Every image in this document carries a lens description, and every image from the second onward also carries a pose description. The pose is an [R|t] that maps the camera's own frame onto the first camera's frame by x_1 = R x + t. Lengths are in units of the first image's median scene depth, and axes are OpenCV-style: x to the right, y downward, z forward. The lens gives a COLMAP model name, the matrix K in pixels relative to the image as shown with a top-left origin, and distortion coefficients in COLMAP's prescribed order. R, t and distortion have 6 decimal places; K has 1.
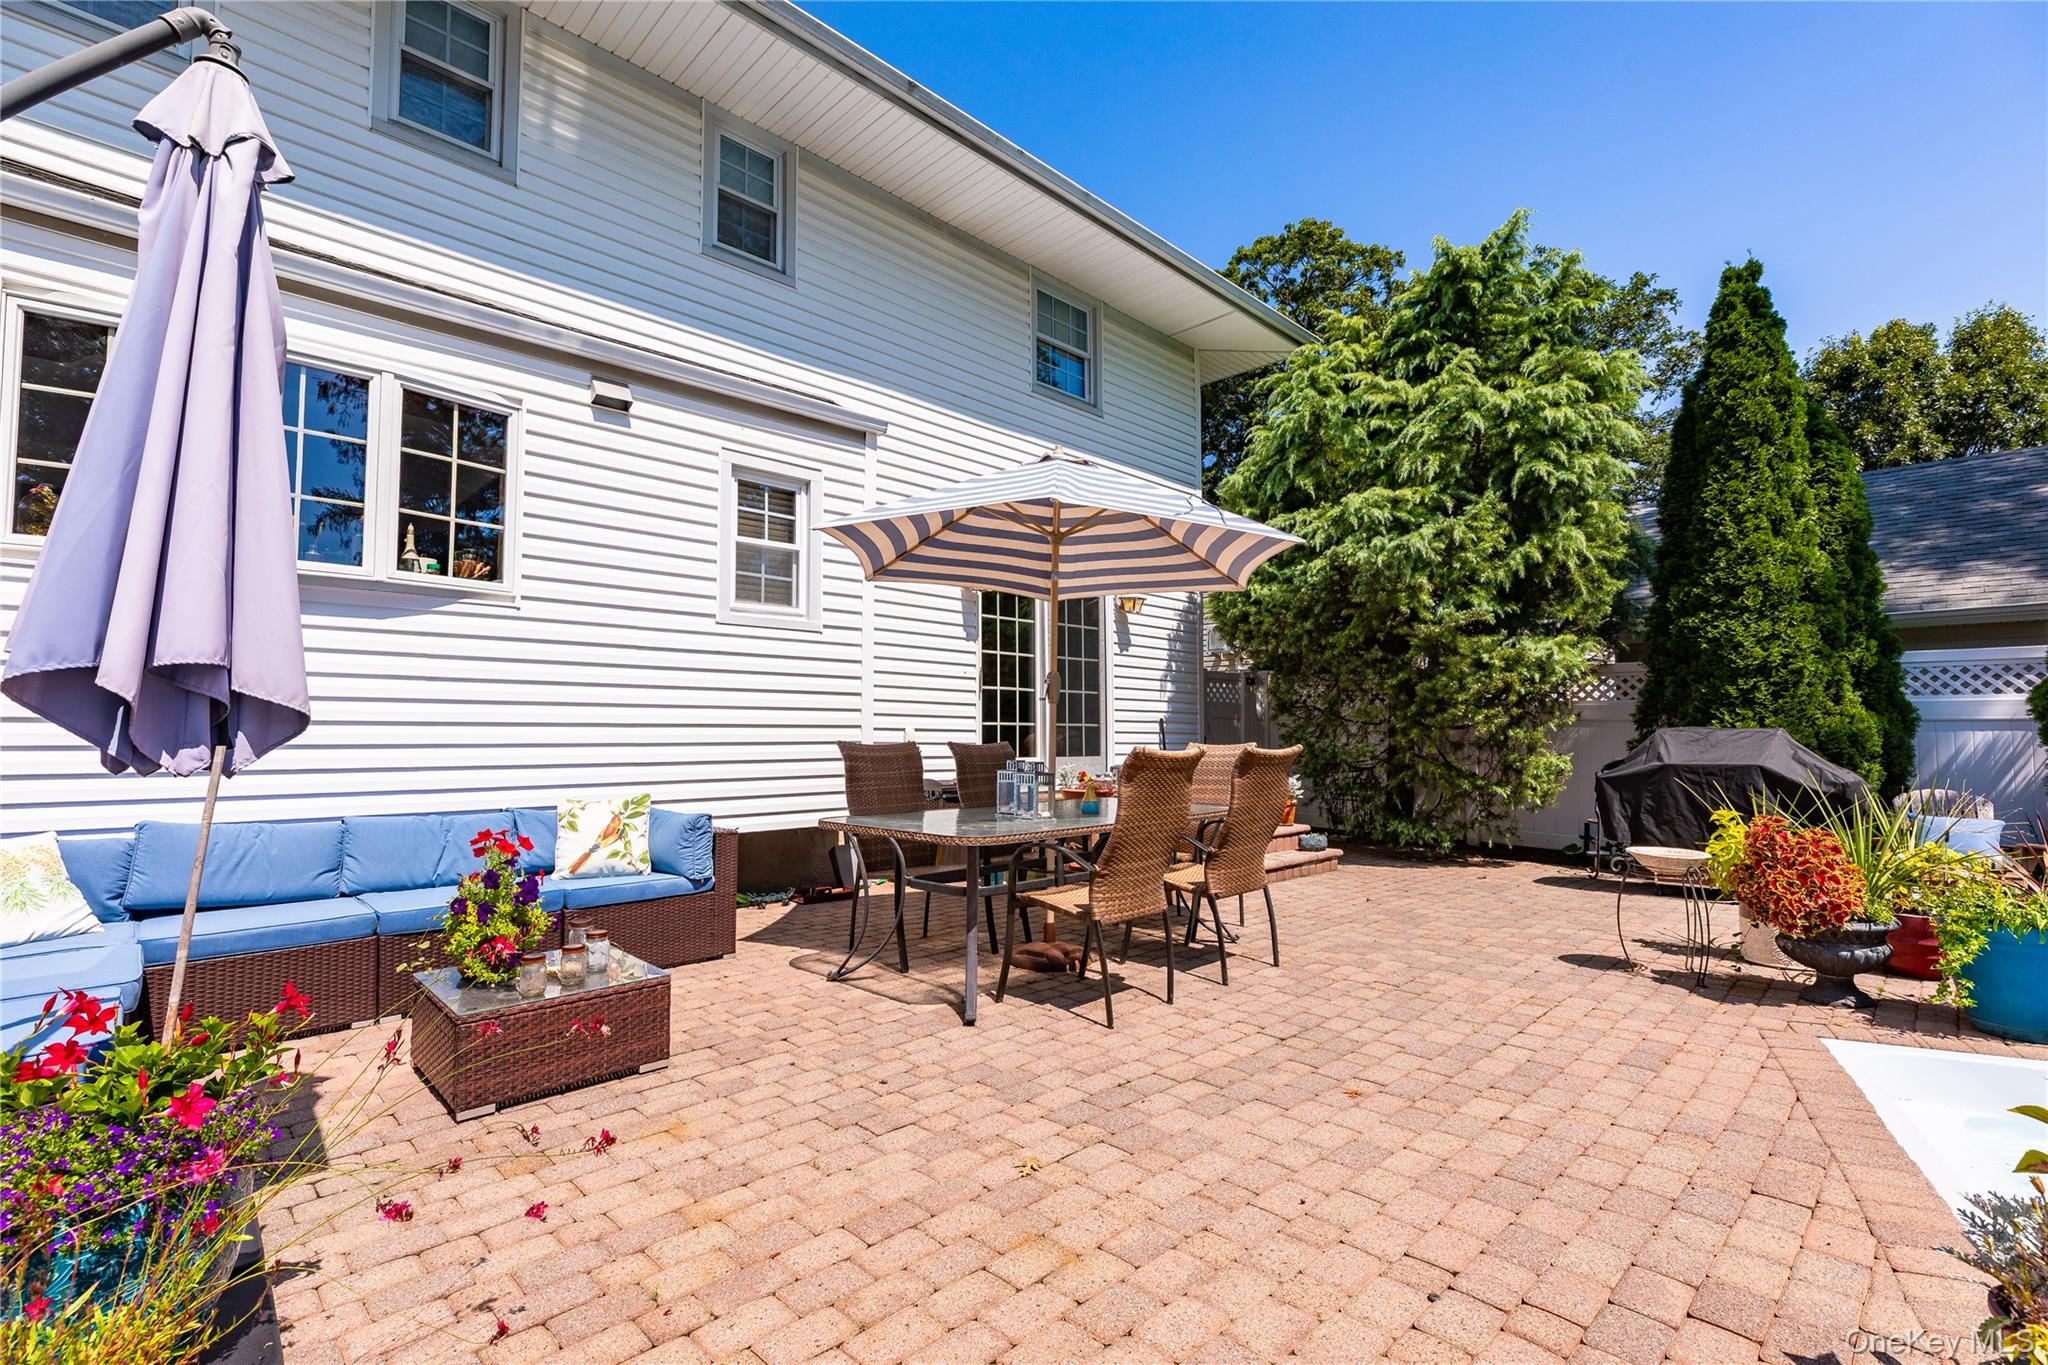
lens RADIAL K [[894.6, 0, 1022.9], [0, 894.6, 704.1], [0, 0, 1]] dist [0.000280, 0.000127]
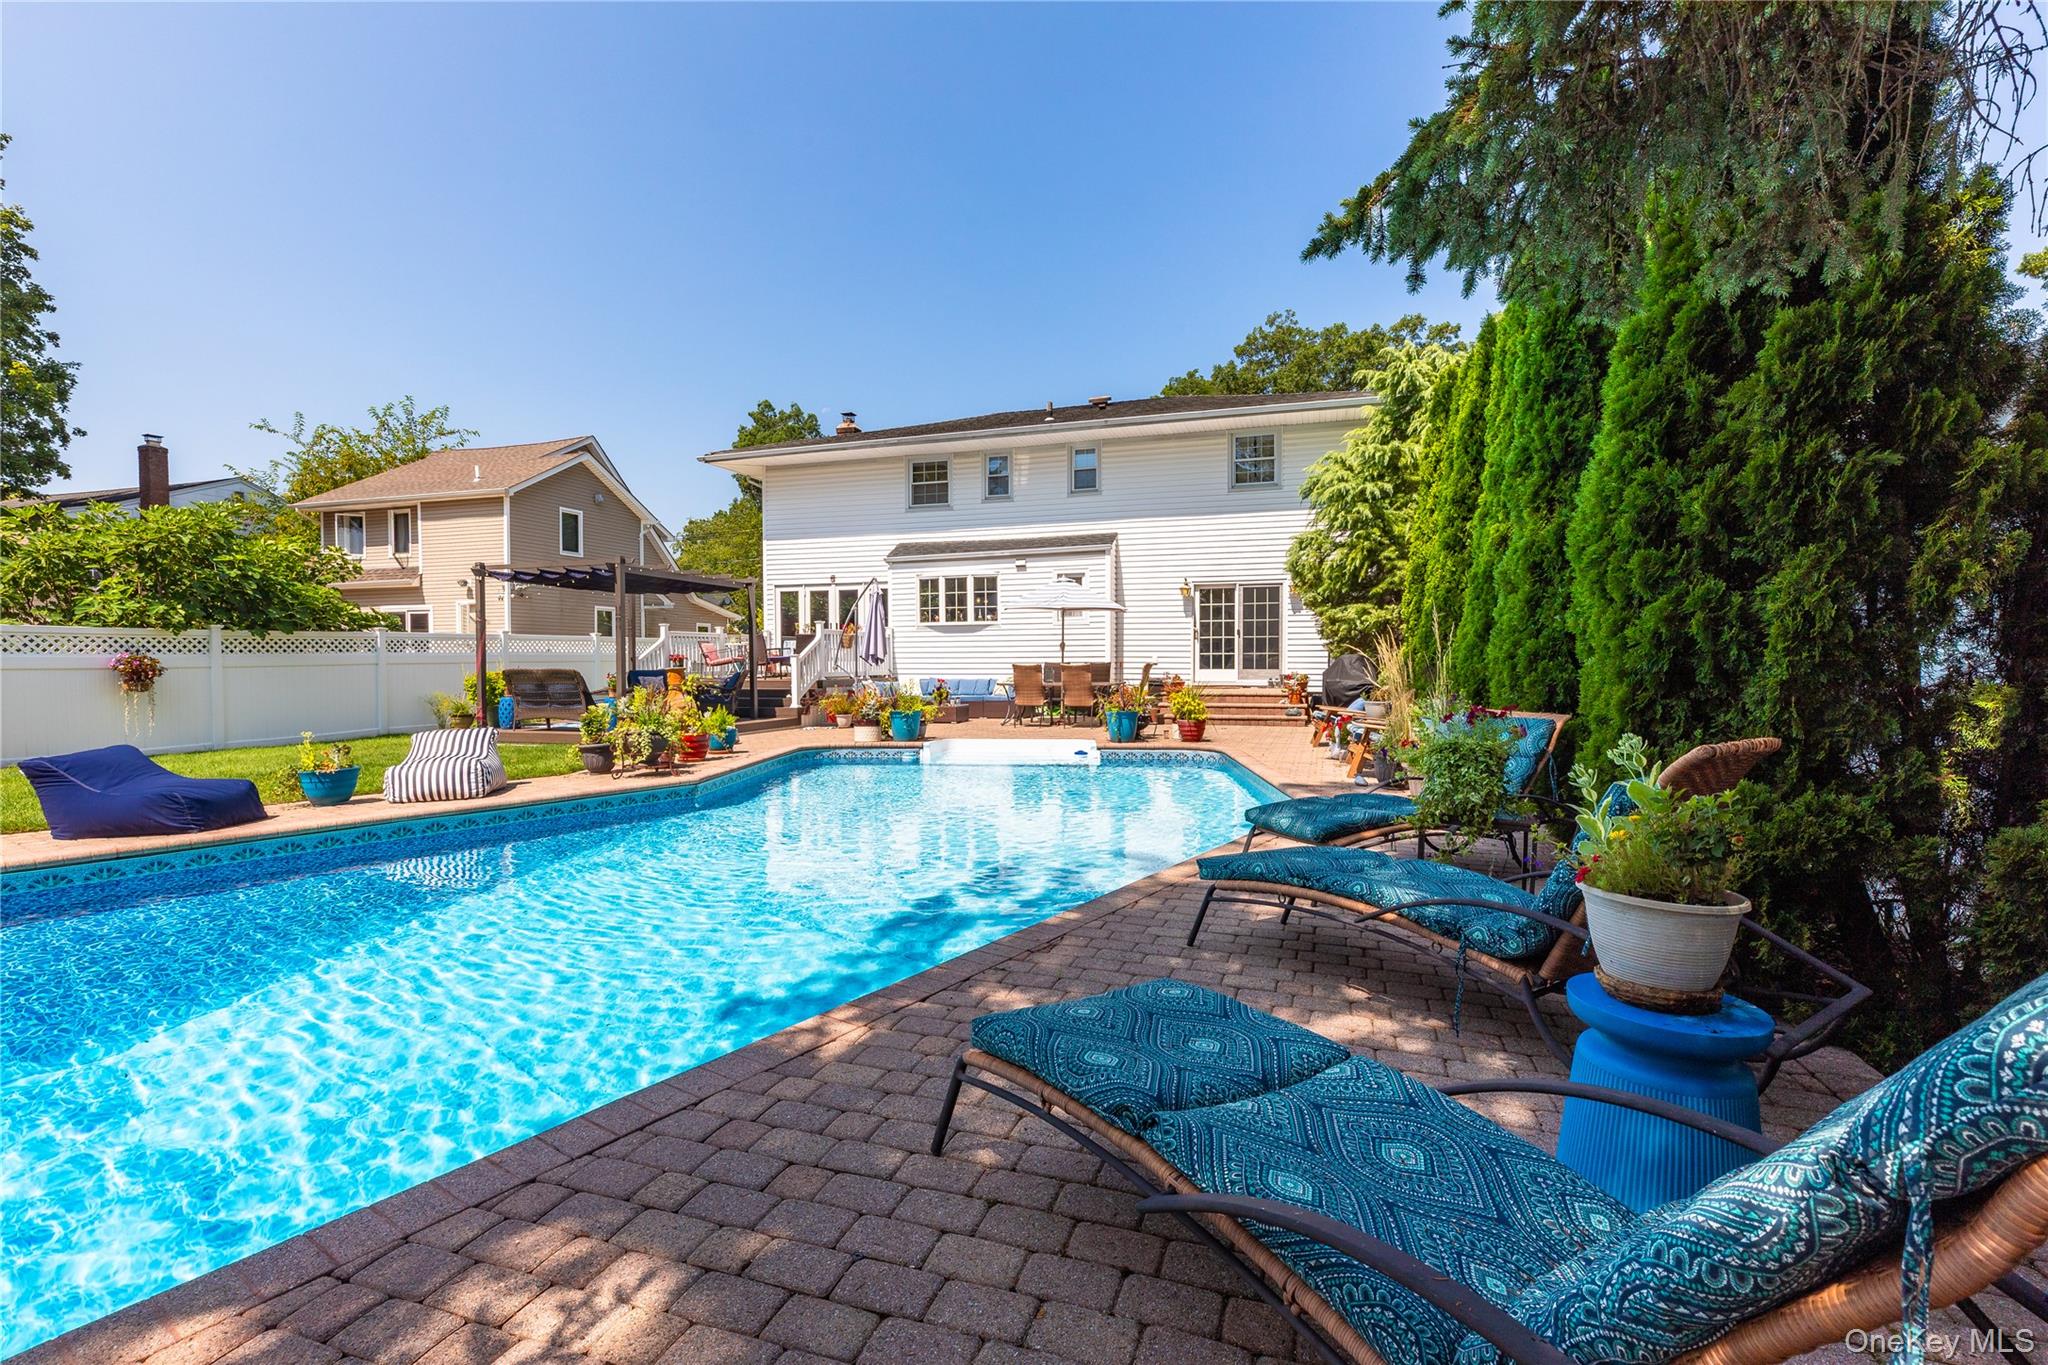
lens RADIAL K [[926.7, 0, 1024.0], [0, 926.7, 682.5], [0, 0, 1]] dist [0.001573, 0.000502]
pose [[0.469290, 0.016049, -0.882898, 3.027257], [0.036814, 0.998610, 0.037720, -0.017153], [0.882276, -0.050205, 0.468047, -0.785789]]
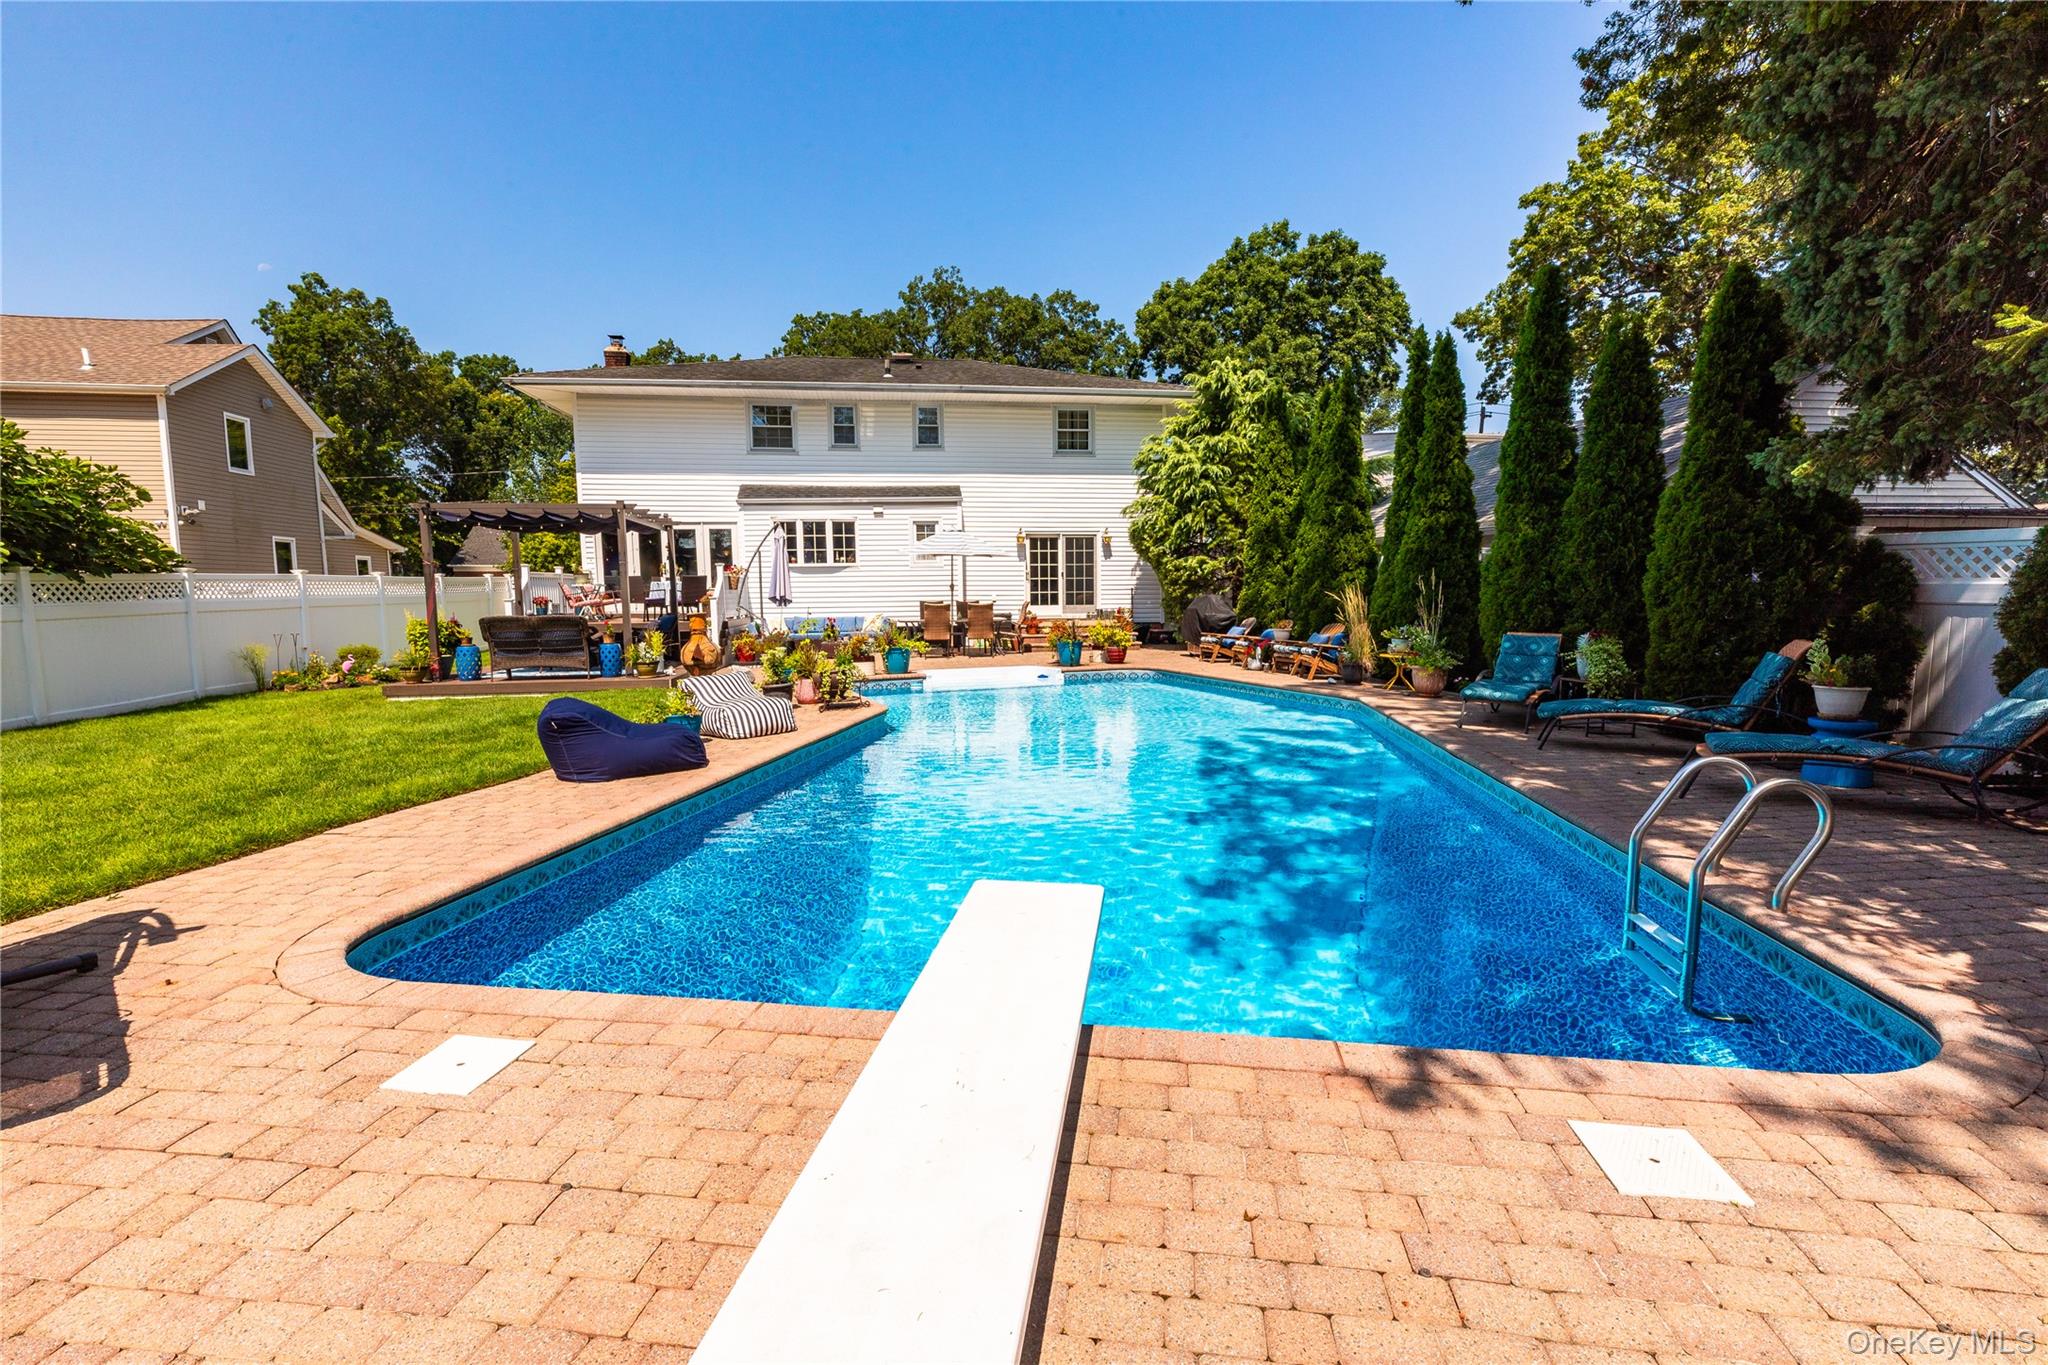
lens RADIAL K [[926.7, 0, 1024.0], [0, 926.7, 682.5], [0, 0, 1]] dist [0.001573, 0.000502]
pose [[0.813563, 0.048177, -0.579478, 2.610419], [0.032252, 0.991289, 0.127695, -0.110476], [0.580582, -0.122578, 0.804922, -2.108572]]
